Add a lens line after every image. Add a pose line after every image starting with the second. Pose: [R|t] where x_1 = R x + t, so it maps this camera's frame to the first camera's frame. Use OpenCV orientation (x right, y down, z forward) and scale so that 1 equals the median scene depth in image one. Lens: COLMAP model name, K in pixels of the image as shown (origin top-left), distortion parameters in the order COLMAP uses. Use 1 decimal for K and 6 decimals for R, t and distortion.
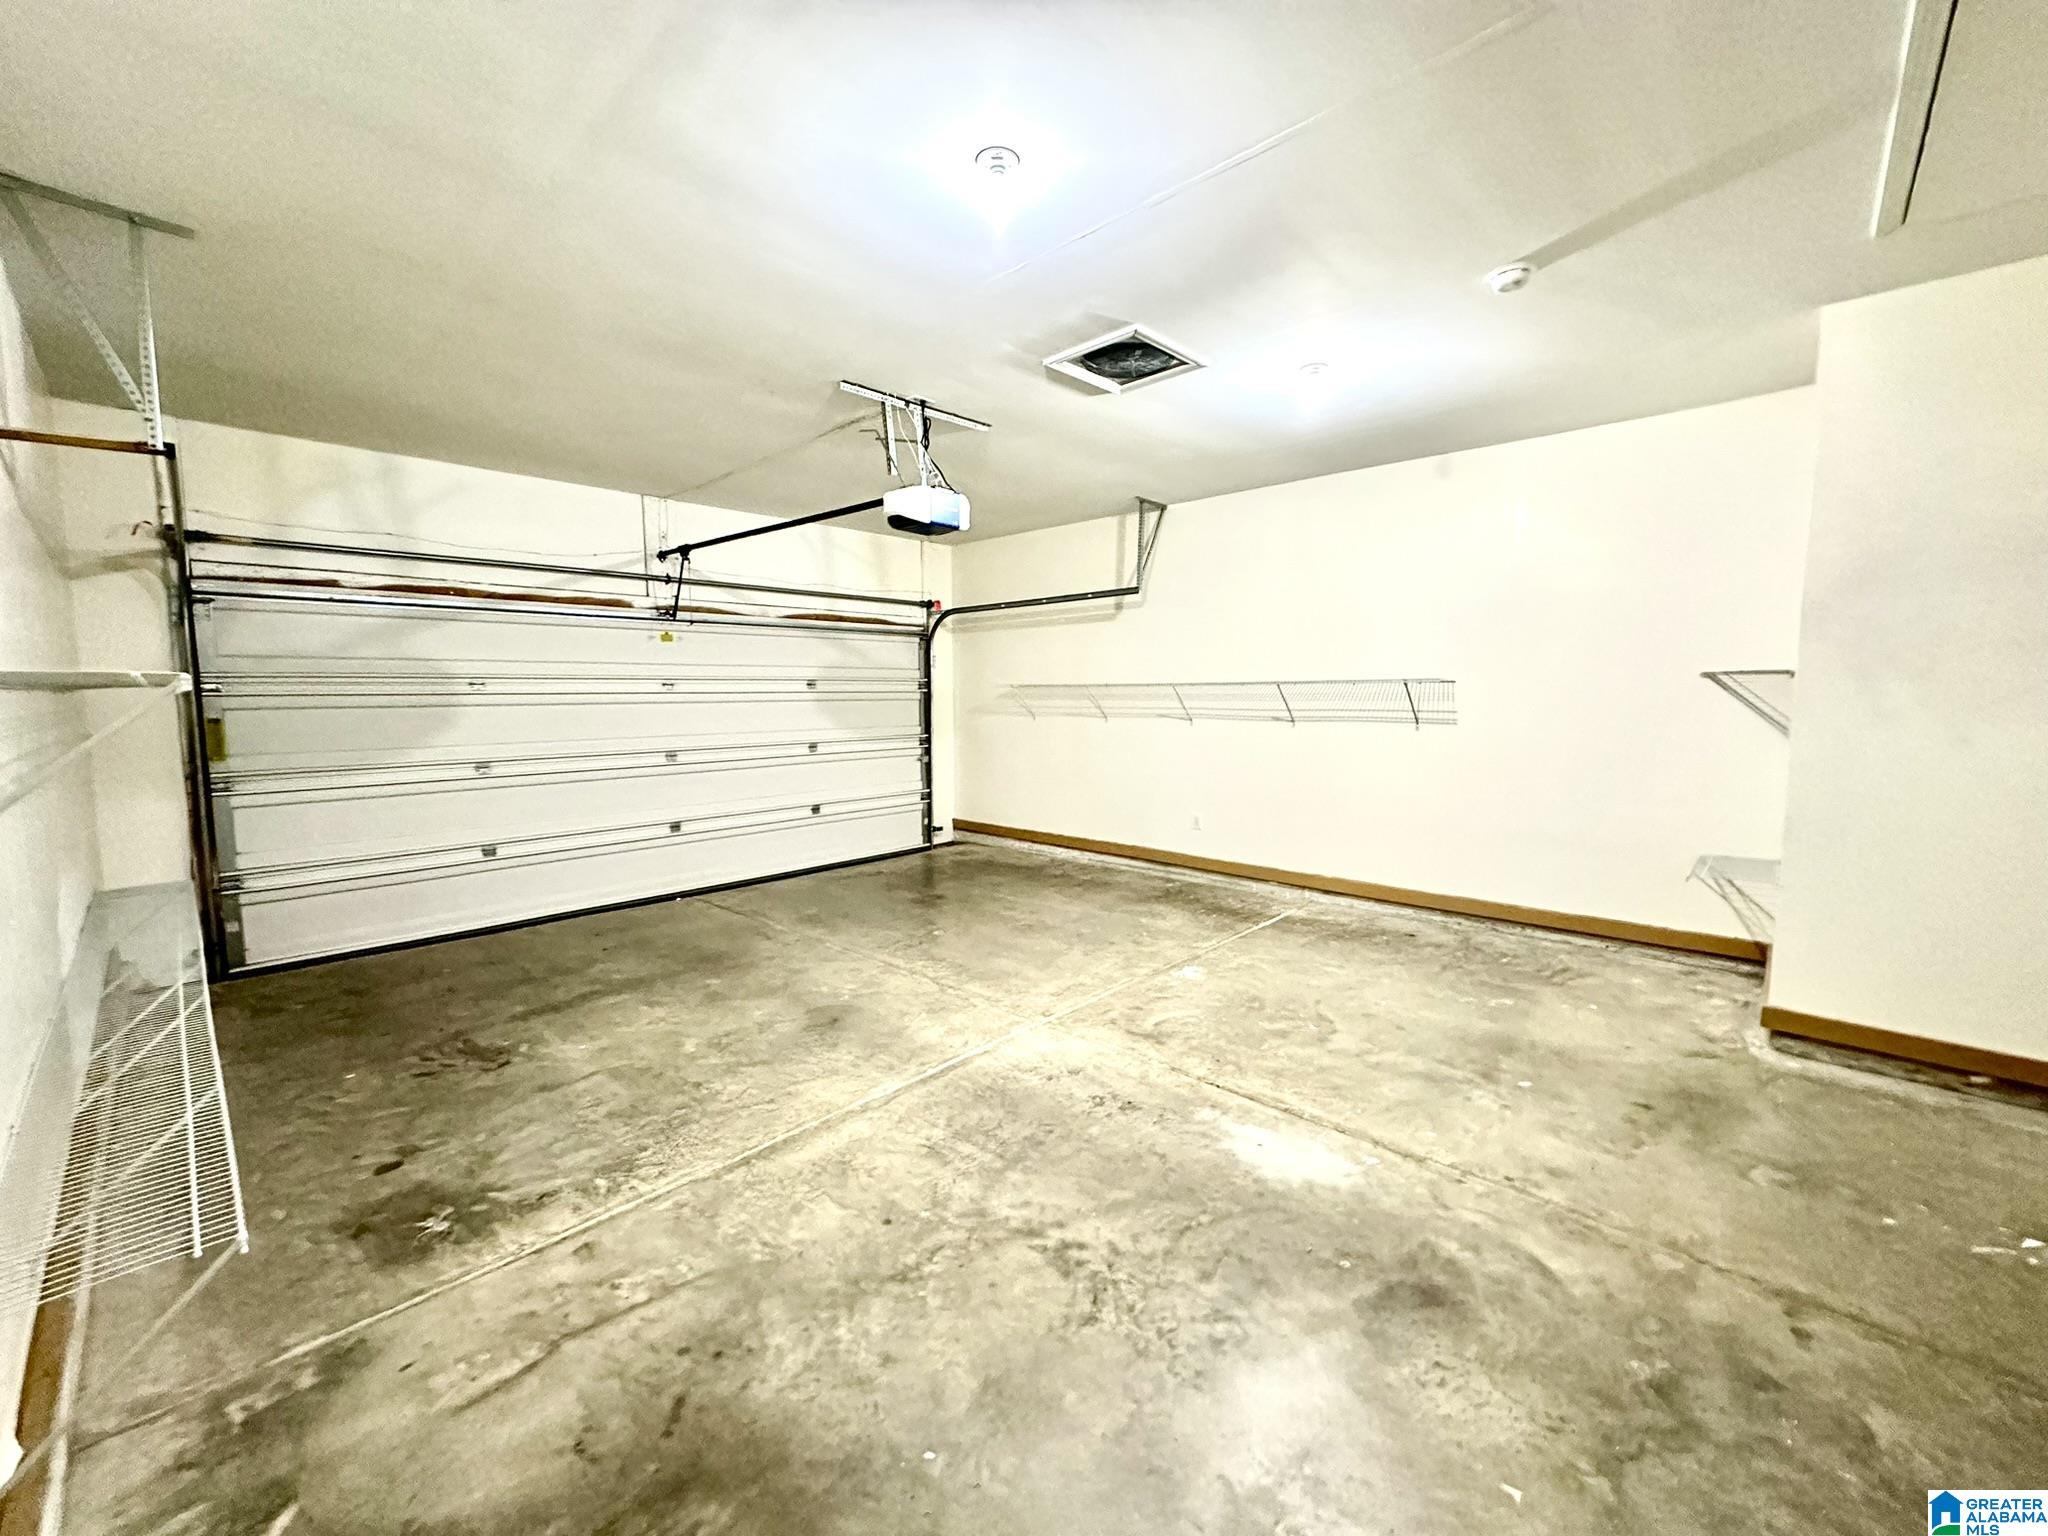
lens RADIAL K [[813.7, 0, 1018.6], [0, 813.7, 770.2], [0, 0, 1]] dist [-0.002161, 0.001734]
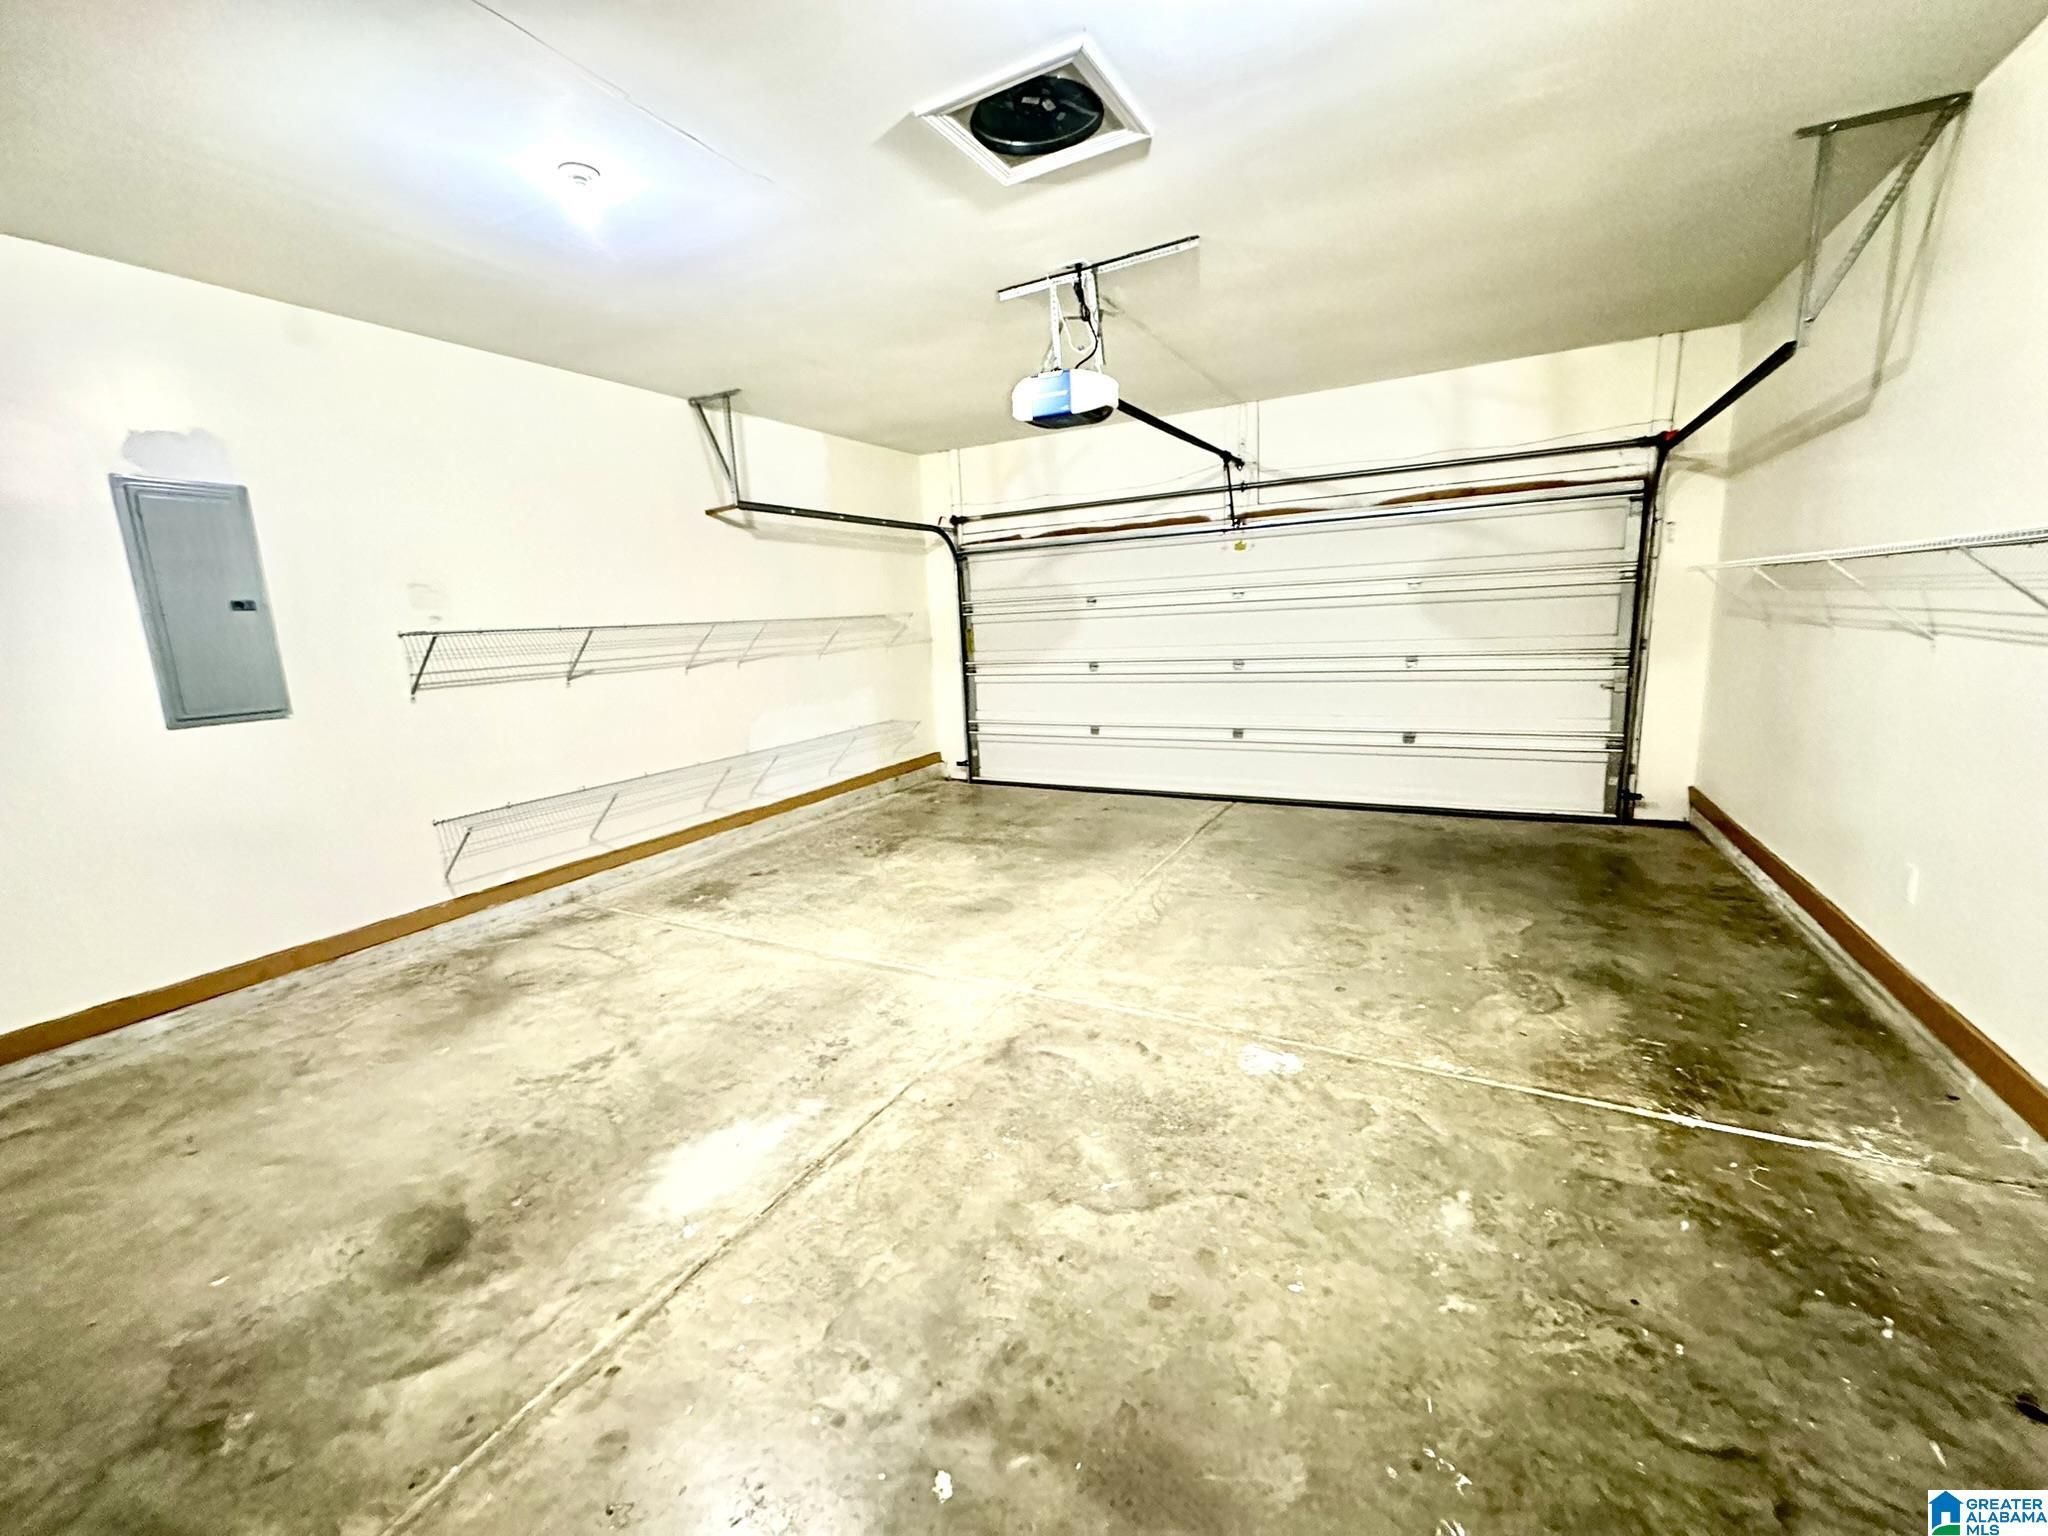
lens RADIAL K [[813.7, 0, 1026.3], [0, 813.7, 769.3], [0, 0, 1]] dist [-0.002161, 0.001734]
pose [[0.271725, 0.172331, -0.946820, 0.868963], [-0.047561, 0.985039, 0.165638, -0.077037], [0.961199, 0.000024, 0.275856, 0.799437]]
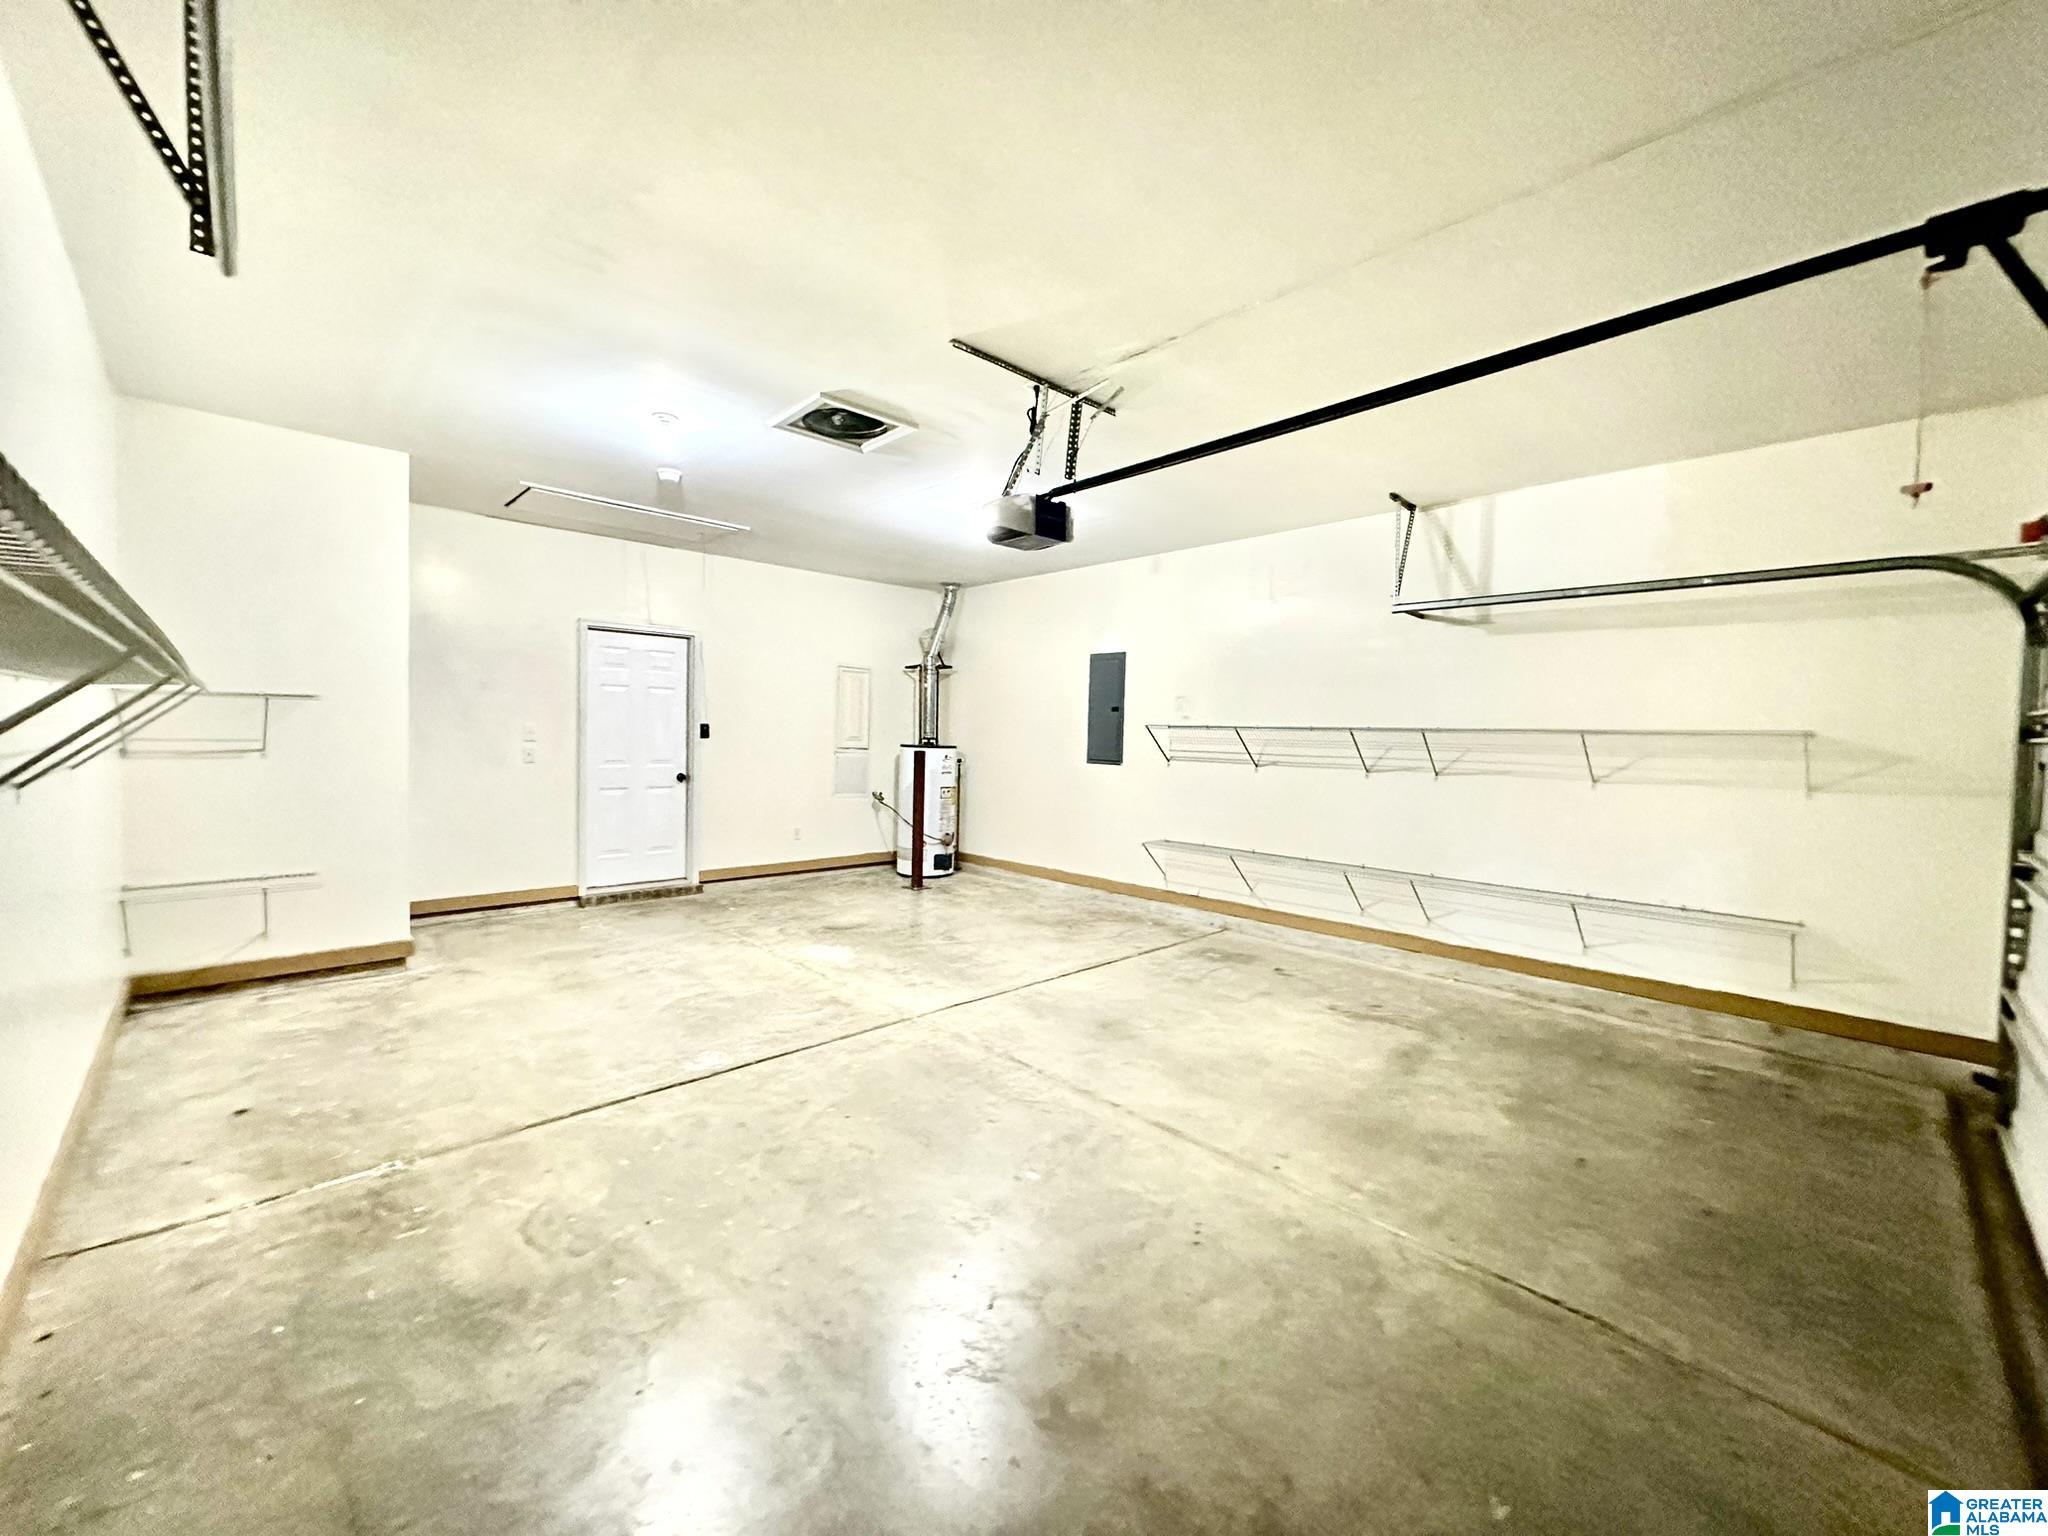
lens RADIAL K [[813.7, 0, 1020.8], [0, 813.7, 764.9], [0, 0, 1]] dist [-0.002161, 0.001734]
pose [[-0.999132, -0.018224, 0.037460, -0.157322], [-0.012903, 0.990394, 0.137668, -0.198380], [-0.039609, 0.137065, -0.989770, 2.151178]]
